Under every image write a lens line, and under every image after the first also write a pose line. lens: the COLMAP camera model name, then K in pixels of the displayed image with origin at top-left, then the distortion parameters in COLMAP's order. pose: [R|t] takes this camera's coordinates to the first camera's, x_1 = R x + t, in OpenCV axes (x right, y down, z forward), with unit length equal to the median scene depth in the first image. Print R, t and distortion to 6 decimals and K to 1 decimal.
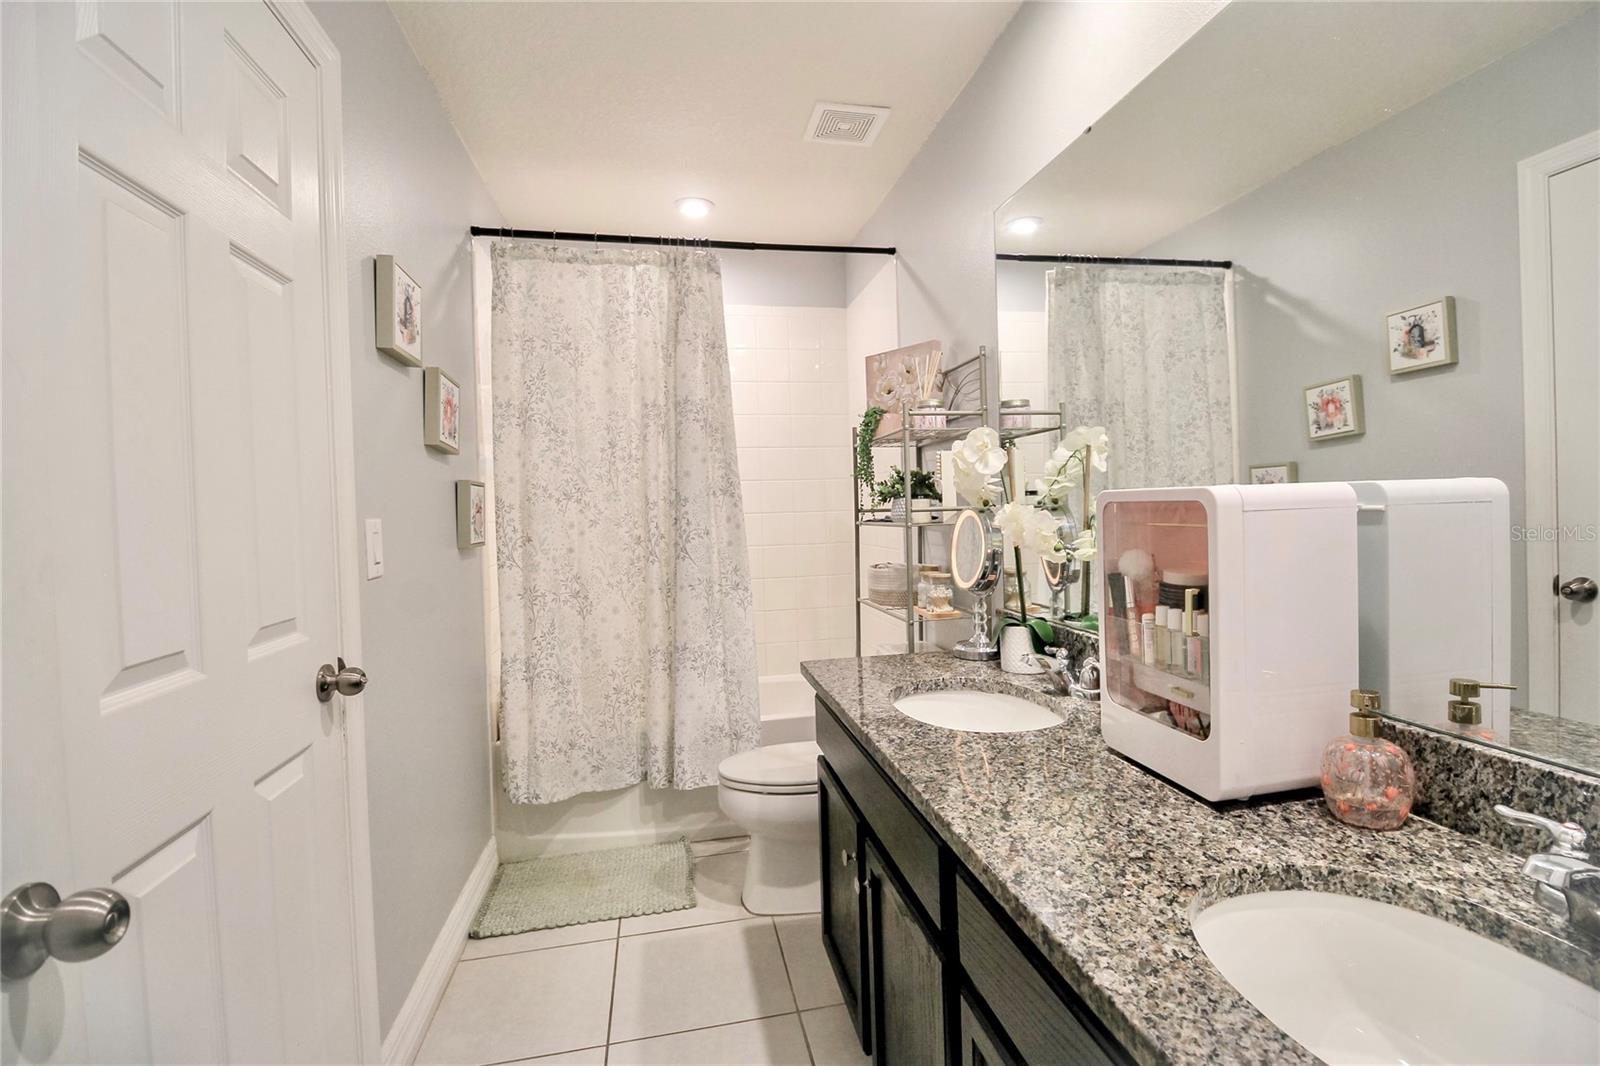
lens RADIAL K [[744.8, 0, 823.2], [0, 744.8, 525.8], [0, 0, 1]] dist [0.002640, -0.014659]
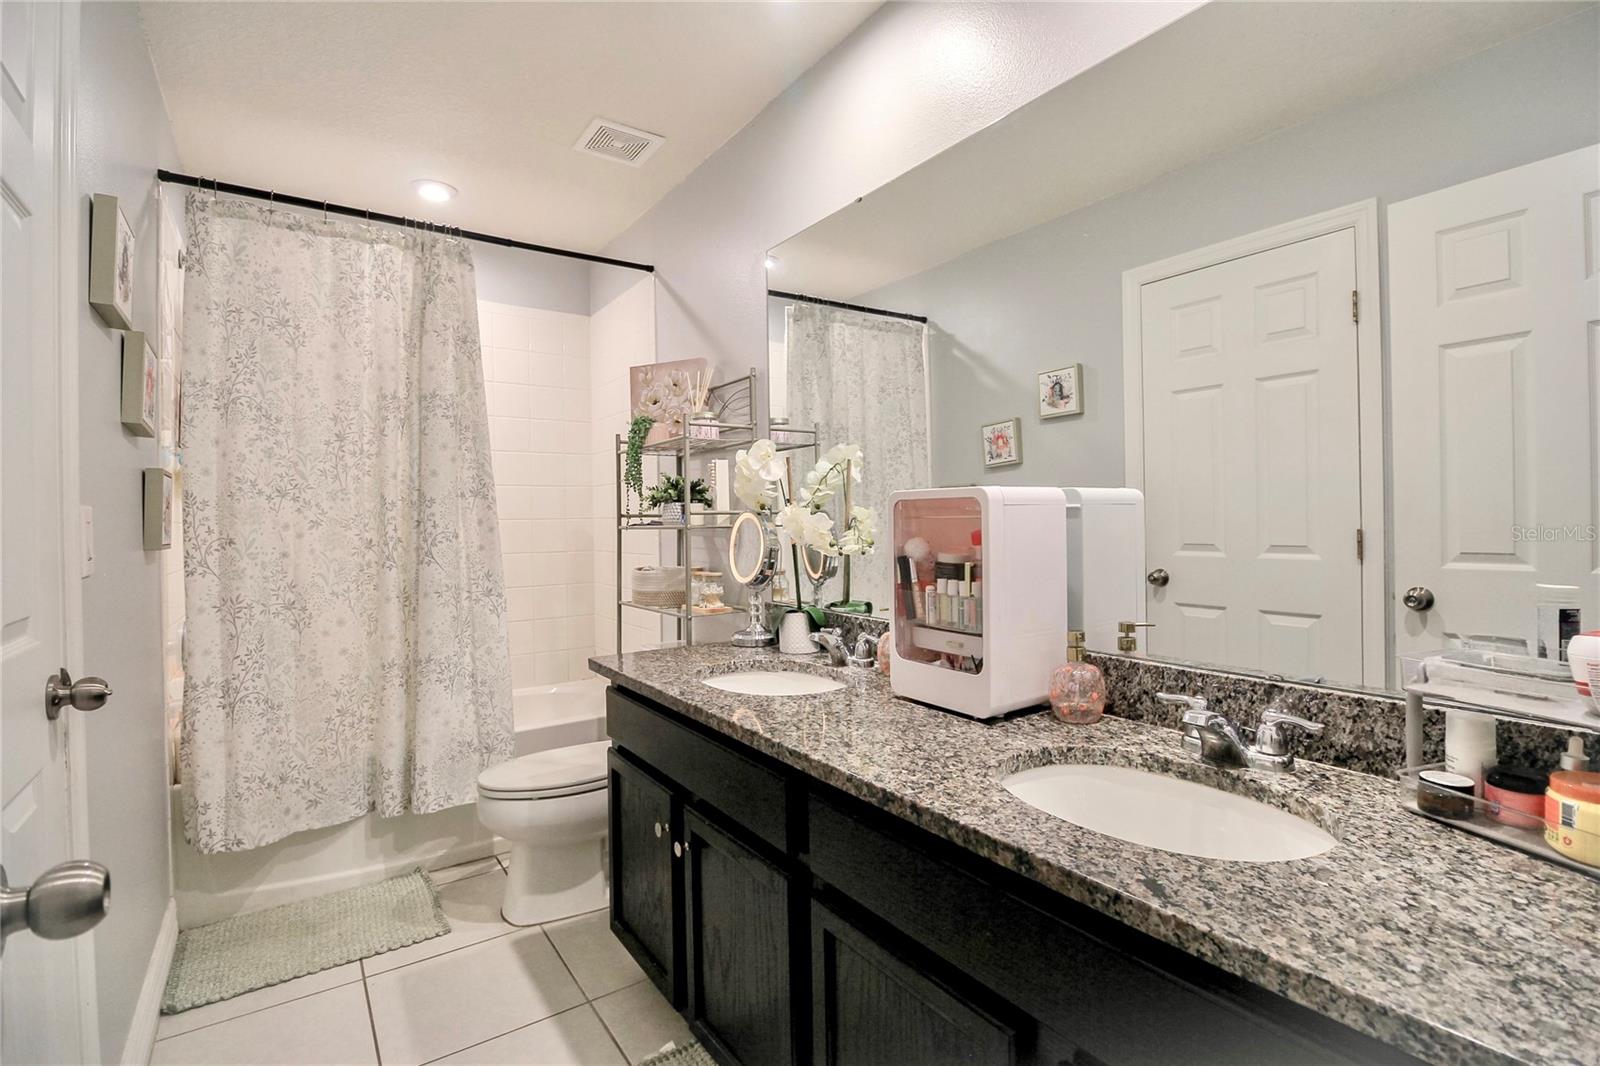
lens RADIAL K [[741.6, 0, 822.9], [0, 741.6, 527.0], [0, 0, 1]] dist [0.003222, -0.015297]
pose [[0.918817, 0.011739, 0.394509, -0.102808], [-0.002545, 0.999713, -0.023820, 0.019555], [-0.394676, 0.020882, 0.918583, -0.048453]]
